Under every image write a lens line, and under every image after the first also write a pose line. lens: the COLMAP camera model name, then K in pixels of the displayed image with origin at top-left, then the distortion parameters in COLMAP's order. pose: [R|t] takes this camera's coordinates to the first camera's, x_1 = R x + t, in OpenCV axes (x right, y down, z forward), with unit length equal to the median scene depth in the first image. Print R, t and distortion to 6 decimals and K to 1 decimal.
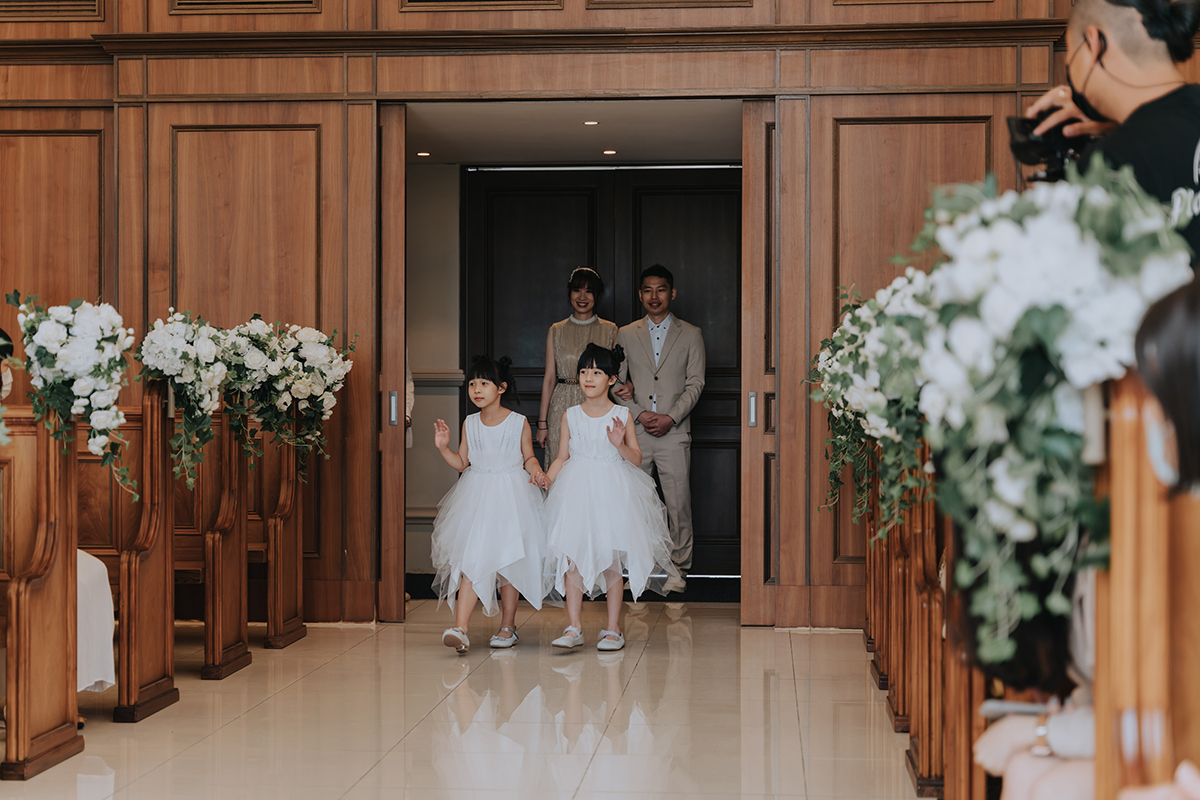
lens RADIAL K [[2276.0, 0, 594.1], [0, 2276.0, 397.2], [0, 0, 1]] dist [0.045166, 0.000000]
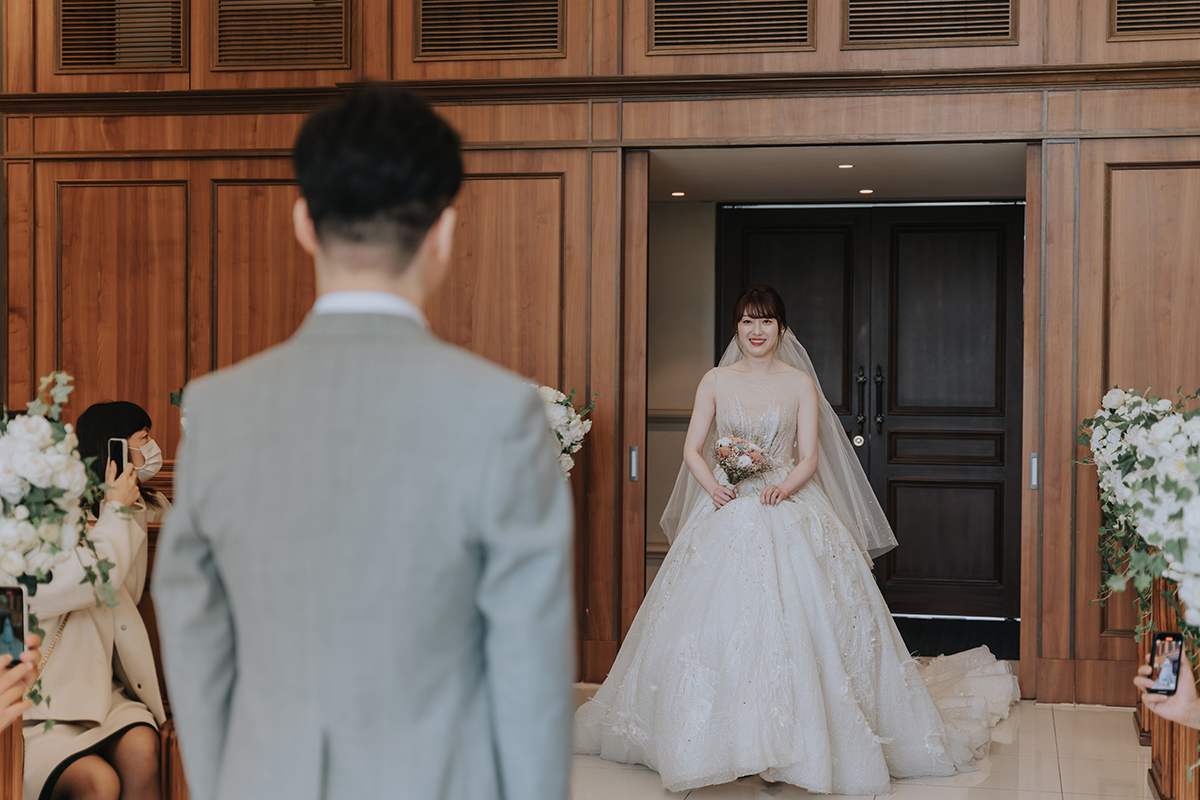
lens RADIAL K [[2040.3, 0, 606.5], [0, 2040.3, 403.5], [0, 0, 1]] dist [0.057092, 0.000000]
pose [[0.992449, 0.008636, -0.122351, 0.005334], [-0.007447, 0.999921, 0.010173, -0.030299], [0.122429, -0.009185, 0.992435, 0.136500]]
